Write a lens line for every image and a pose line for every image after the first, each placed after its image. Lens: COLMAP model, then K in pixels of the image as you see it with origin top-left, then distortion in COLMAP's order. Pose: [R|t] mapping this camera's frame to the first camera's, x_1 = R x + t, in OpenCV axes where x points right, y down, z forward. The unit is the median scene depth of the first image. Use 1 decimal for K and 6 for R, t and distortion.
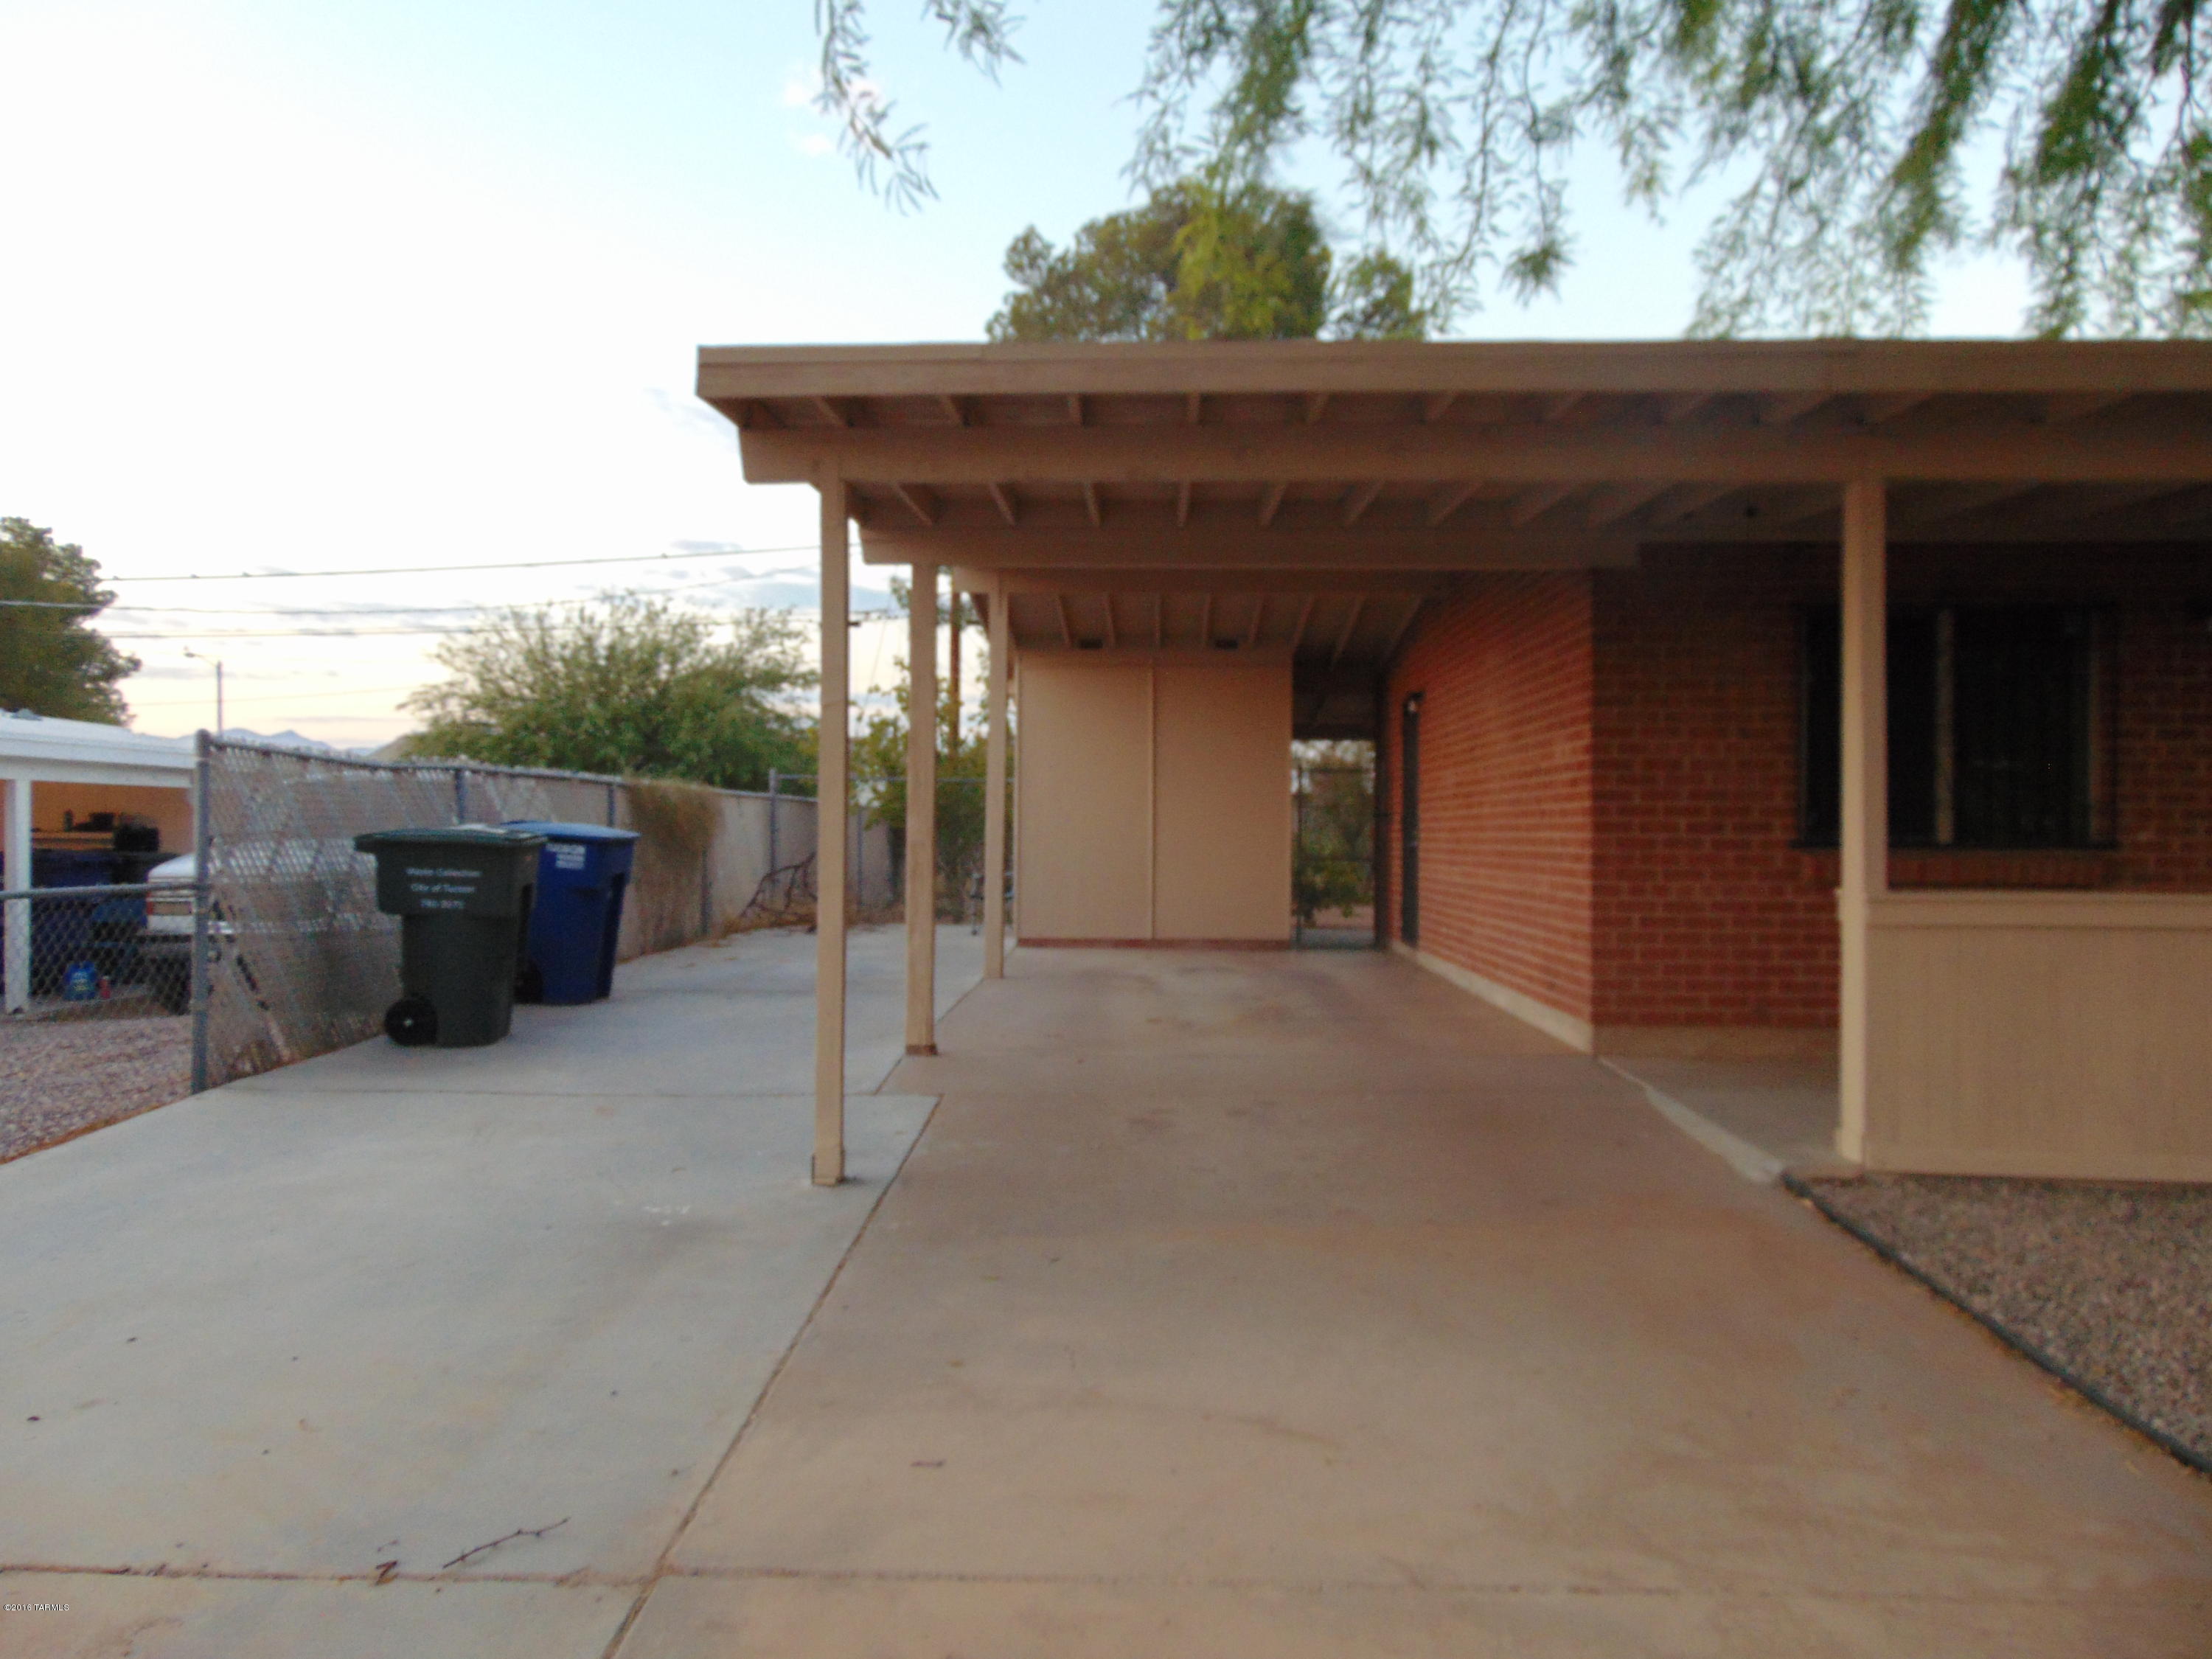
lens RADIAL K [[1646.4, 0, 1103.3], [0, 1646.4, 823.0], [0, 0, 1]] dist [-0.044844, 0.085793]
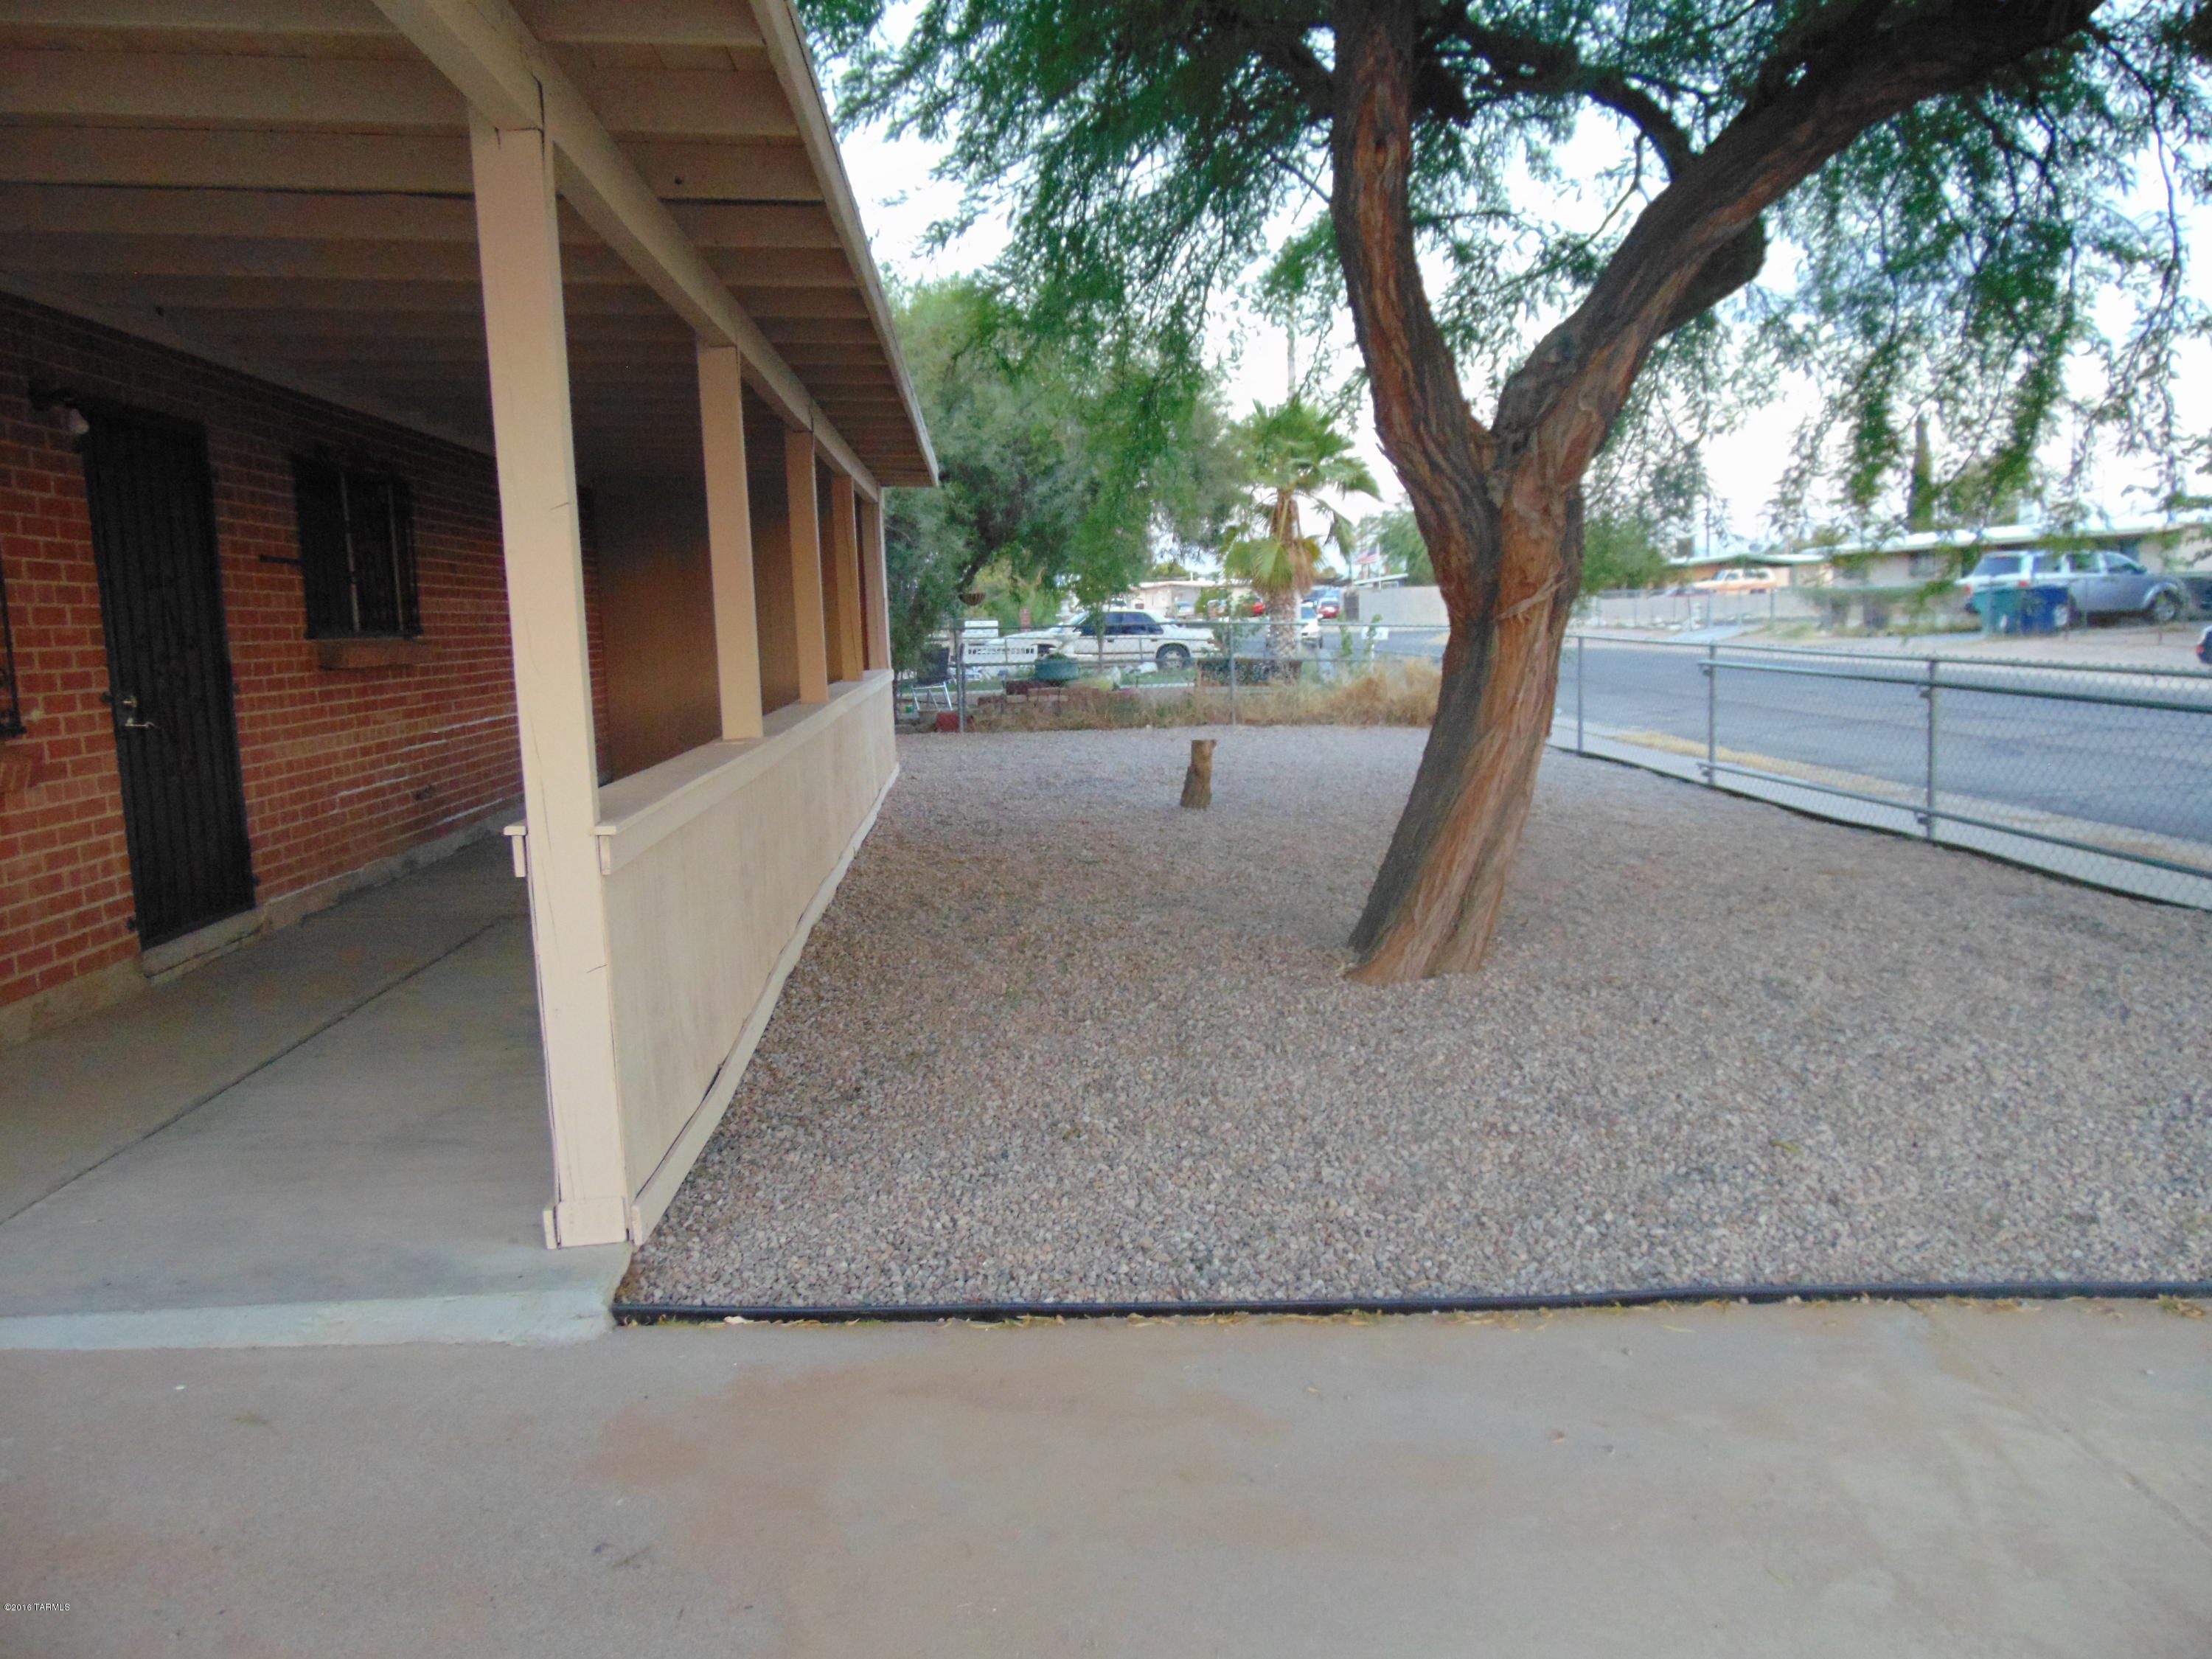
lens RADIAL K [[1646.4, 0, 1103.3], [0, 1646.4, 823.0], [0, 0, 1]] dist [-0.044844, 0.085793]
pose [[-0.101970, -0.125754, 0.986807, -0.120794], [0.030258, 0.991127, 0.129431, -0.023181], [-0.994327, 0.043057, -0.097260, 0.606677]]
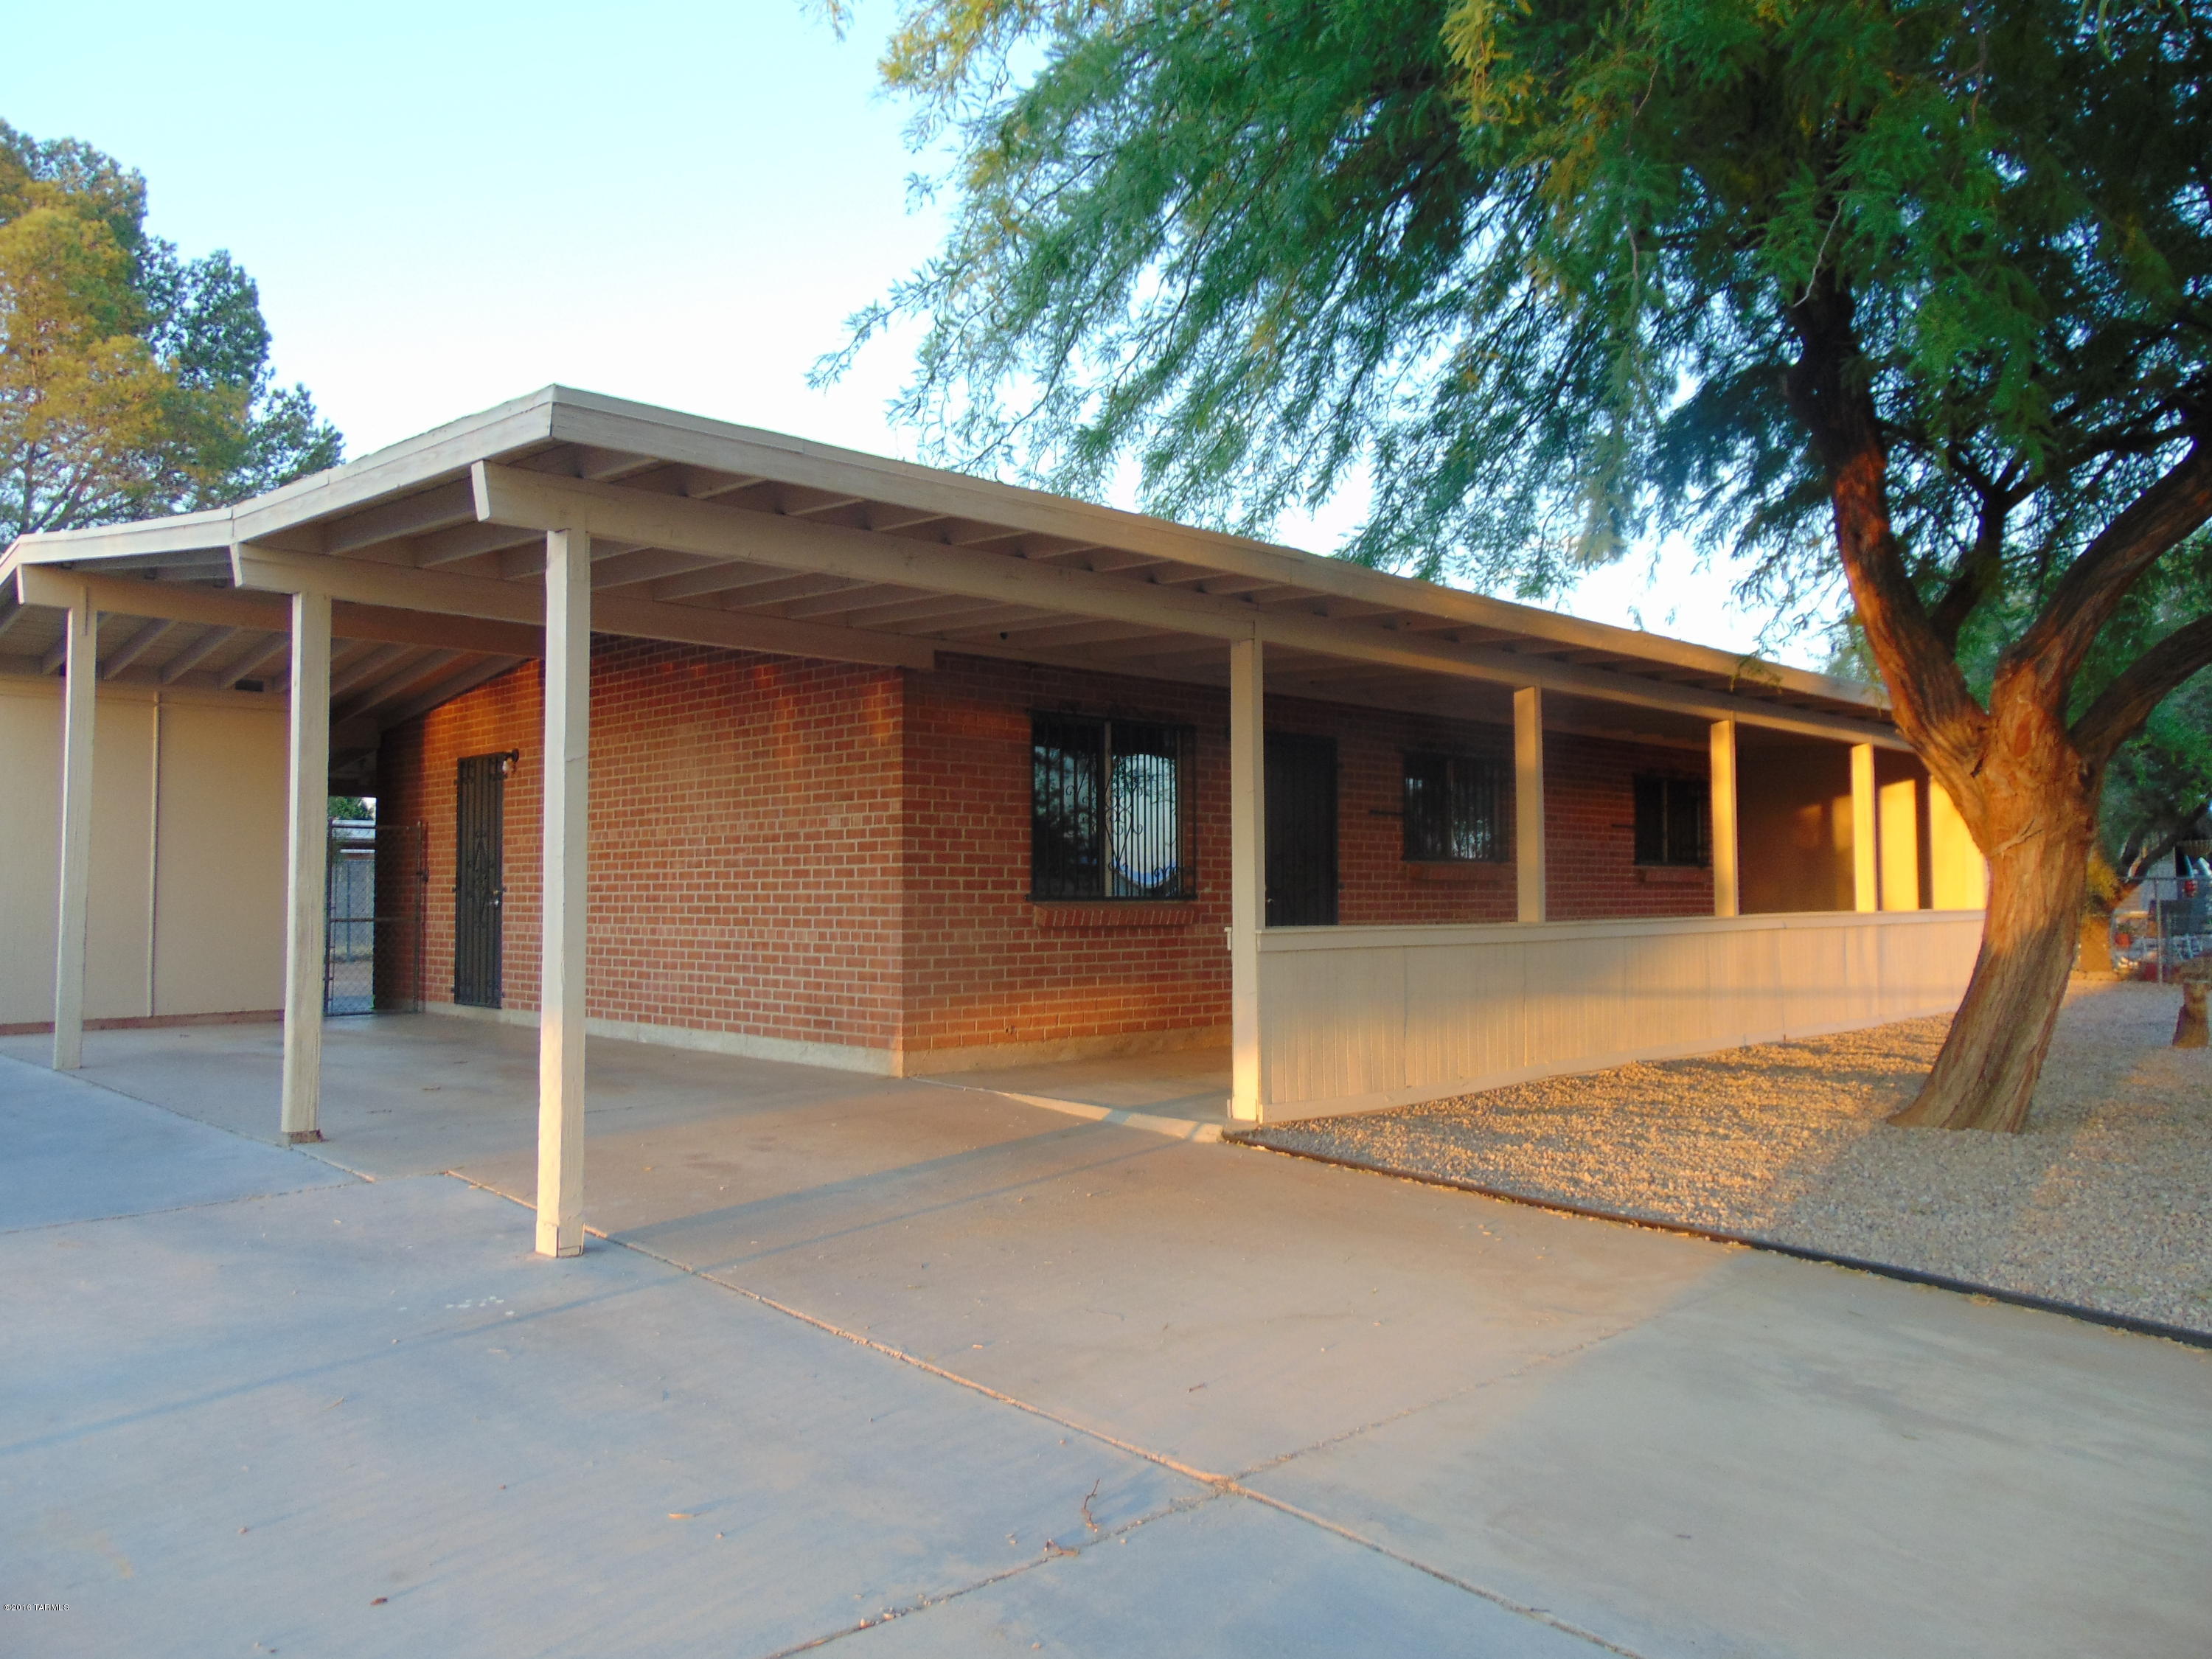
lens RADIAL K [[1646.4, 0, 1103.3], [0, 1646.4, 823.0], [0, 0, 1]] dist [-0.044844, 0.085793]
pose [[0.689439, 0.024595, 0.723926, -0.465938], [0.001735, 0.999364, -0.035605, 0.000516], [-0.724342, 0.025804, 0.688958, 0.073965]]
